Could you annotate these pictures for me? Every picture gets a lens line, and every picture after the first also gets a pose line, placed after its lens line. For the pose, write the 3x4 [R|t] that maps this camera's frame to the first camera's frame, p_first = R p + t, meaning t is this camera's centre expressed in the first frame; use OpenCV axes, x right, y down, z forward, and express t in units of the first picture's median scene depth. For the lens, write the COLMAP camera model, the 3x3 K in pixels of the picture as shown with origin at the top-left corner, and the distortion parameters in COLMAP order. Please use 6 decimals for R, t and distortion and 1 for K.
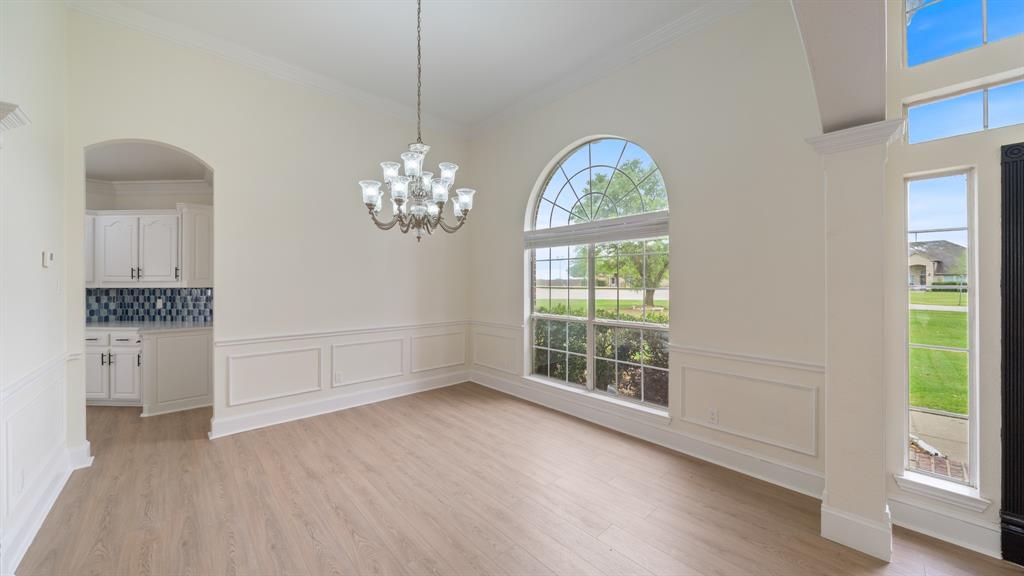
lens RADIAL K [[362.3, 0, 502.0], [0, 362.3, 283.1], [0, 0, 1]] dist [0.000289, 0.000000]
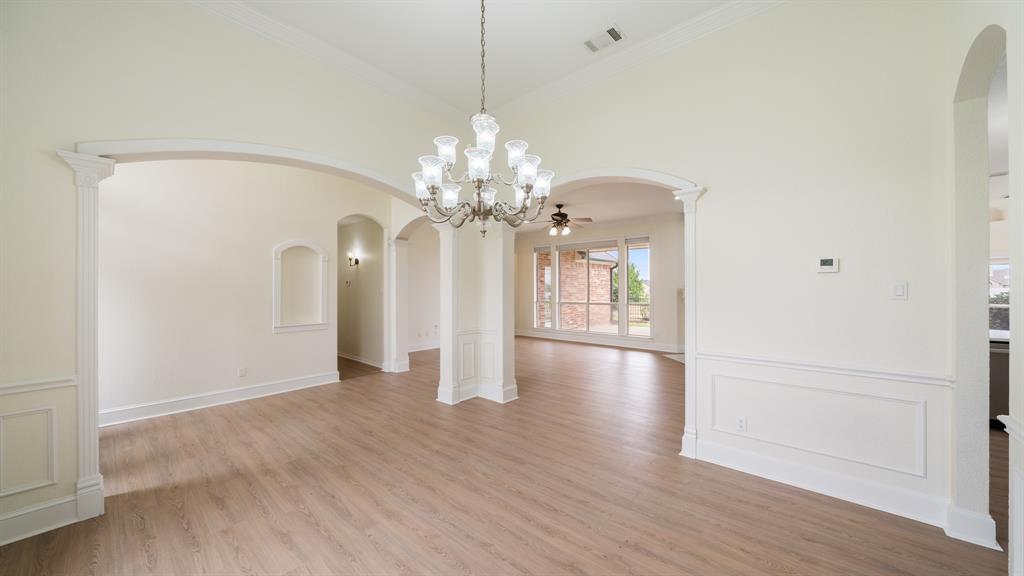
lens RADIAL K [[350.8, 0, 516.6], [0, 350.8, 287.9], [0, 0, 1]] dist [-0.000160, -0.000050]
pose [[-0.988939, 0.006131, -0.148199, -0.169430], [0.006194, 0.999981, 0.000037, -0.002510], [0.148196, -0.000881, -0.988958, 1.605189]]
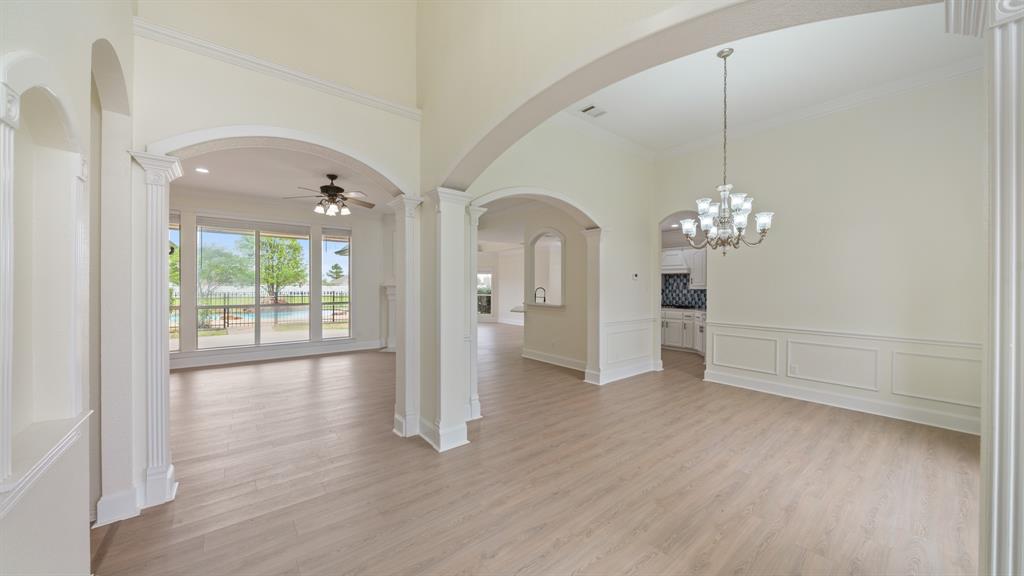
lens RADIAL K [[350.8, 0, 516.6], [0, 350.8, 287.9], [0, 0, 1]] dist [-0.000160, -0.000050]
pose [[-0.043397, 0.008793, -0.999019, 1.002611], [-0.005162, 0.999946, 0.009026, -0.002854], [0.999045, 0.005548, -0.043350, 0.250660]]
